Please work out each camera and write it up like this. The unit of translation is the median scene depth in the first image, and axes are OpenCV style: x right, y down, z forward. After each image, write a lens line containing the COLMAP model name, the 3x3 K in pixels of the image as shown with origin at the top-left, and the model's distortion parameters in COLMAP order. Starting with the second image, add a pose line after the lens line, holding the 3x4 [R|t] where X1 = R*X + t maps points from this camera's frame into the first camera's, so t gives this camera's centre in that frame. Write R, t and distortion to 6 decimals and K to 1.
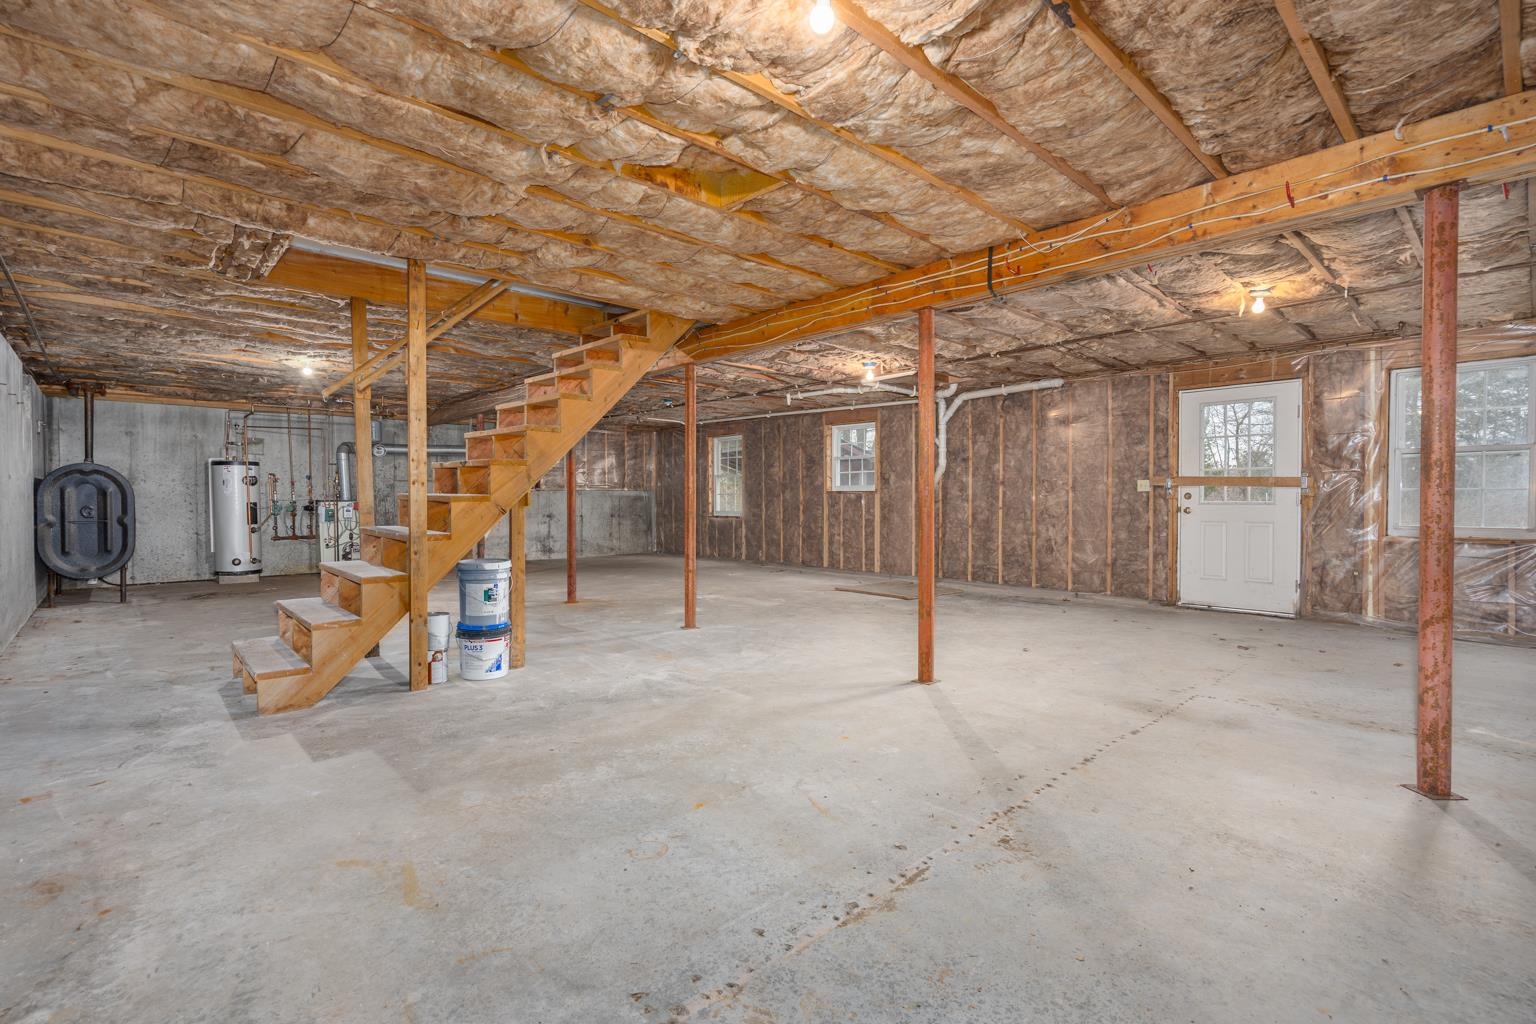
lens RADIAL K [[703.5, 0, 768.0], [0, 703.5, 512.0], [0, 0, 1]] dist [-0.001782, -0.000095]
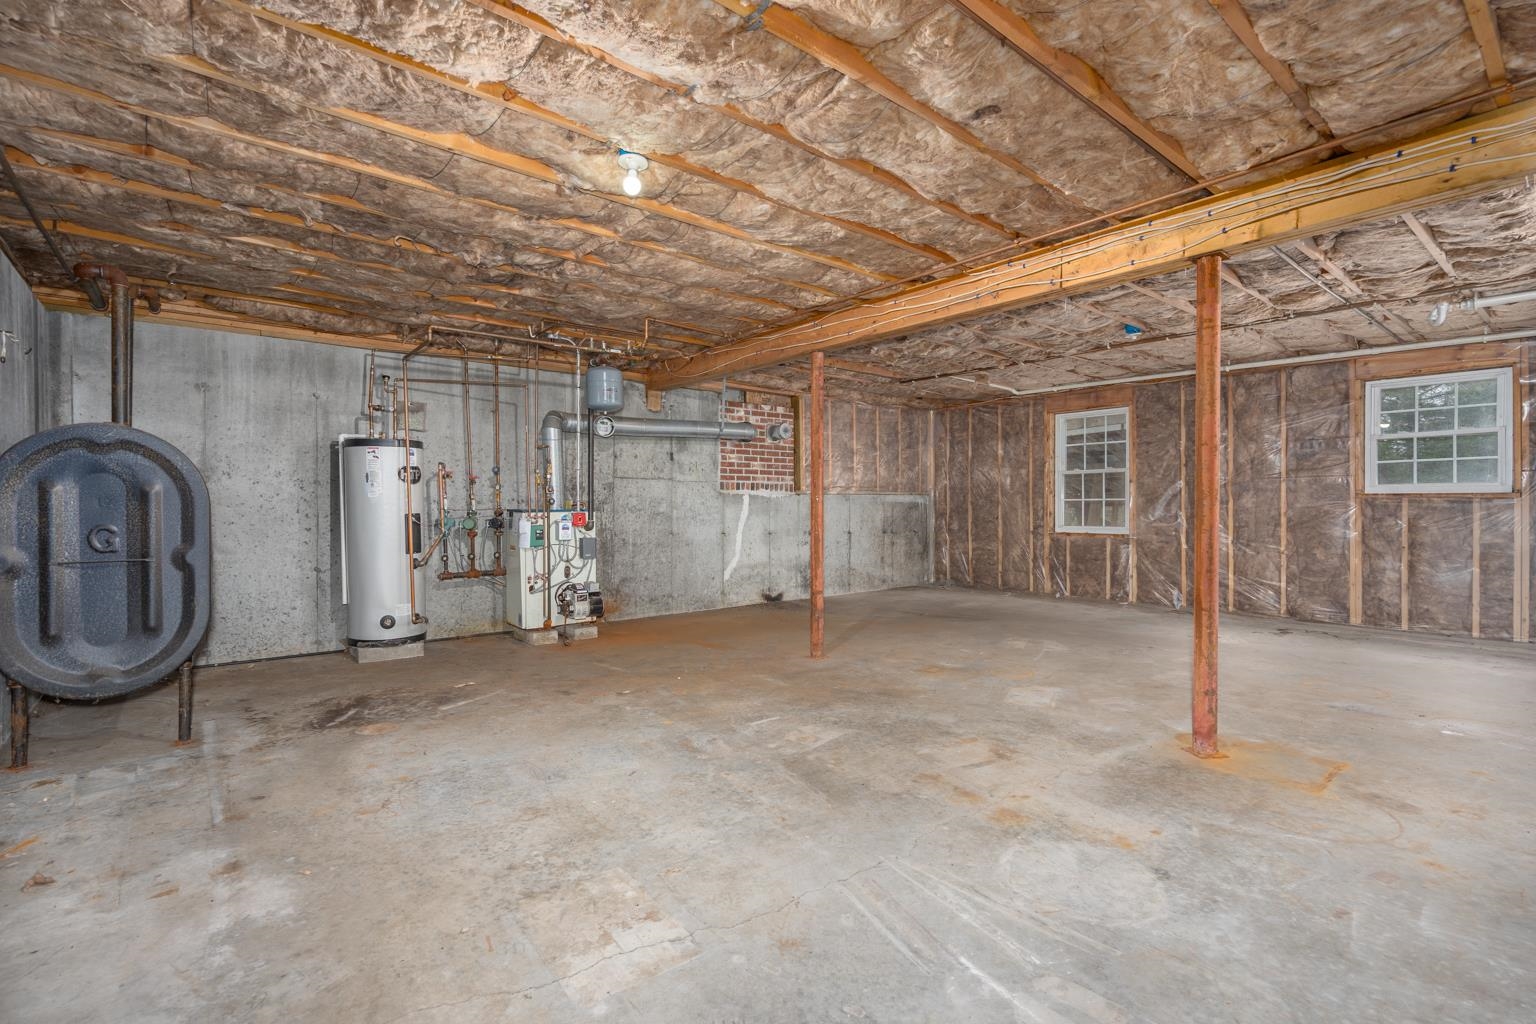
lens RADIAL K [[680.2, 0, 762.5], [0, 680.2, 513.1], [0, 0, 1]] dist [-0.000973, 0.000473]
pose [[0.998634, 0.000477, -0.052240, -0.423985], [-0.000909, 0.999966, -0.008228, -0.009893], [0.052234, 0.008264, 0.998601, 0.470316]]
